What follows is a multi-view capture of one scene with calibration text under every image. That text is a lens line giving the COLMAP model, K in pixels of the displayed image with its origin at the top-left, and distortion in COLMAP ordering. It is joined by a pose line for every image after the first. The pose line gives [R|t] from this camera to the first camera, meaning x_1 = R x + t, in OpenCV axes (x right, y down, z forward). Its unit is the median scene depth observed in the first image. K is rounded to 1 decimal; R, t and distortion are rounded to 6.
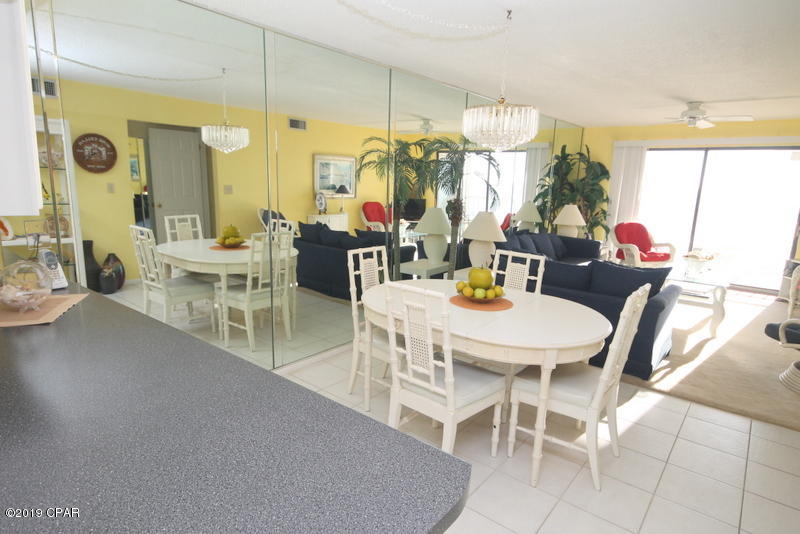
lens RADIAL K [[459.2, 0, 407.4], [0, 459.2, 269.4], [0, 0, 1]] dist [0.006624, 0.006734]
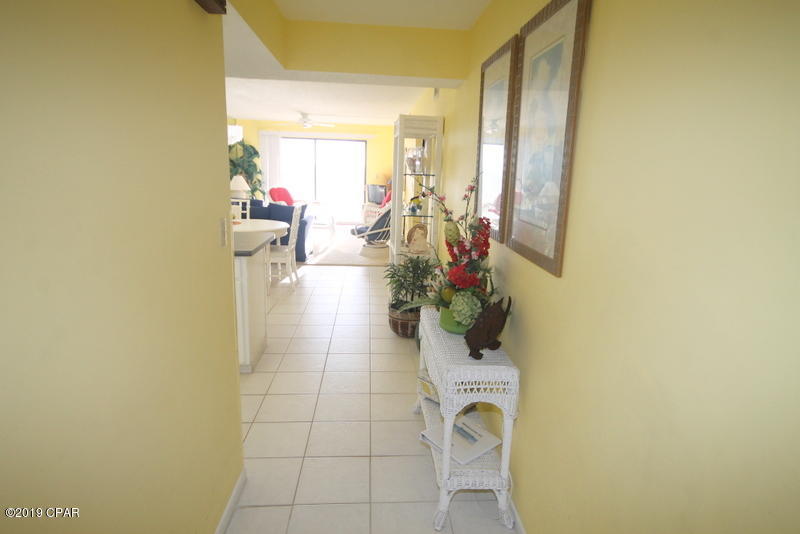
lens RADIAL K [[459.2, 0, 402.9], [0, 459.2, 261.9], [0, 0, 1]] dist [0.006624, 0.006734]
pose [[0.739338, -0.147886, 0.656894, -0.319657], [0.125042, 0.988768, 0.081865, 0.092318], [-0.661622, 0.021614, 0.749526, -0.522806]]
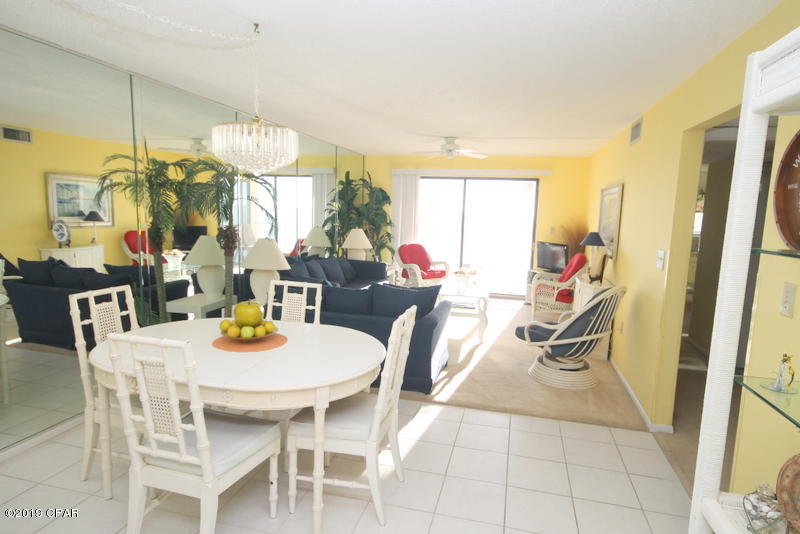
lens RADIAL K [[459.2, 0, 407.1], [0, 459.2, 270.9], [0, 0, 1]] dist [0.006624, 0.006734]
pose [[0.911041, -0.060494, 0.407853, 0.044568], [0.080537, 0.996233, -0.032137, -0.006440], [-0.404373, 0.062125, 0.912482, 0.031423]]
